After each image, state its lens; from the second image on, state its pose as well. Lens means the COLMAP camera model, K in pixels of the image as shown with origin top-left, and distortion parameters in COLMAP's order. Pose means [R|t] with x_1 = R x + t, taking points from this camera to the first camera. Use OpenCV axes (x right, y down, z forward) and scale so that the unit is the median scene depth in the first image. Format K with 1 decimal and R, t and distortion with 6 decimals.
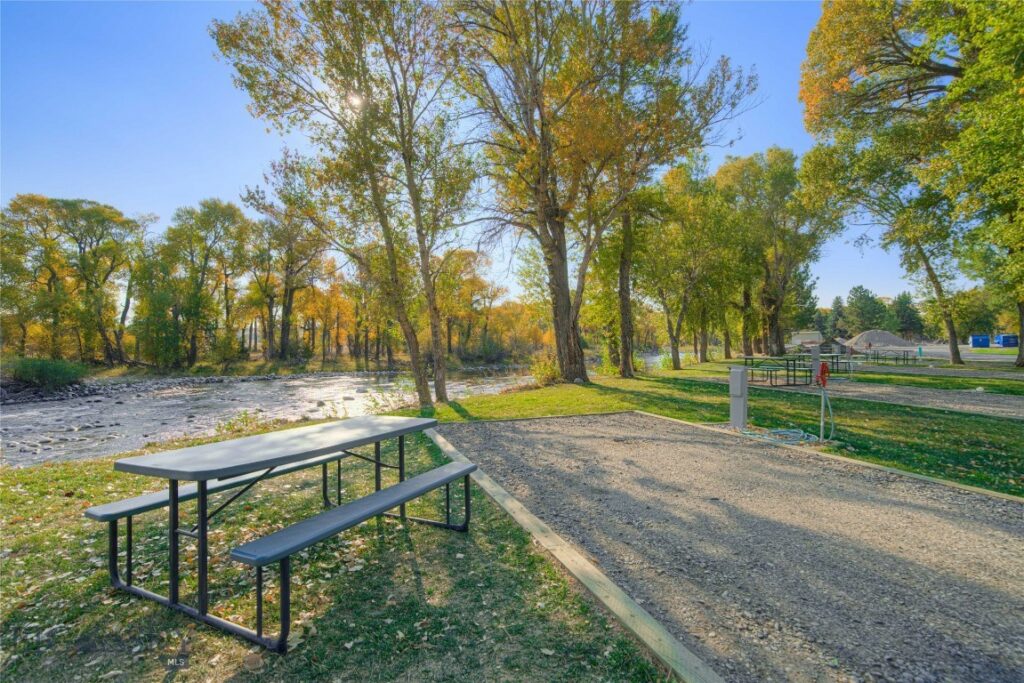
lens RADIAL K [[500.1, 0, 518.4], [0, 500.1, 338.9], [0, 0, 1]] dist [0.036911, -0.000656]
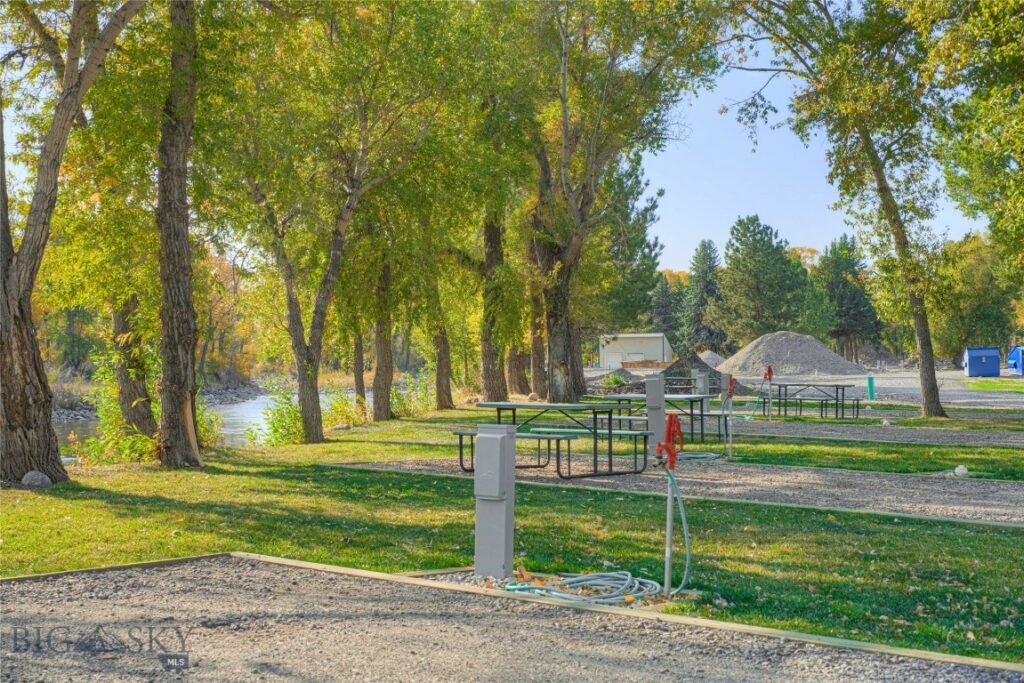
lens RADIAL K [[1657.7, 0, 511.6], [0, 1657.7, 342.2], [0, 0, 1]] dist [-0.011808, 0.000000]
pose [[0.902603, 0.008625, 0.430388, -0.059384], [-0.007028, 0.999961, -0.005301, -0.002832], [-0.430417, 0.001759, 0.902629, -0.098384]]
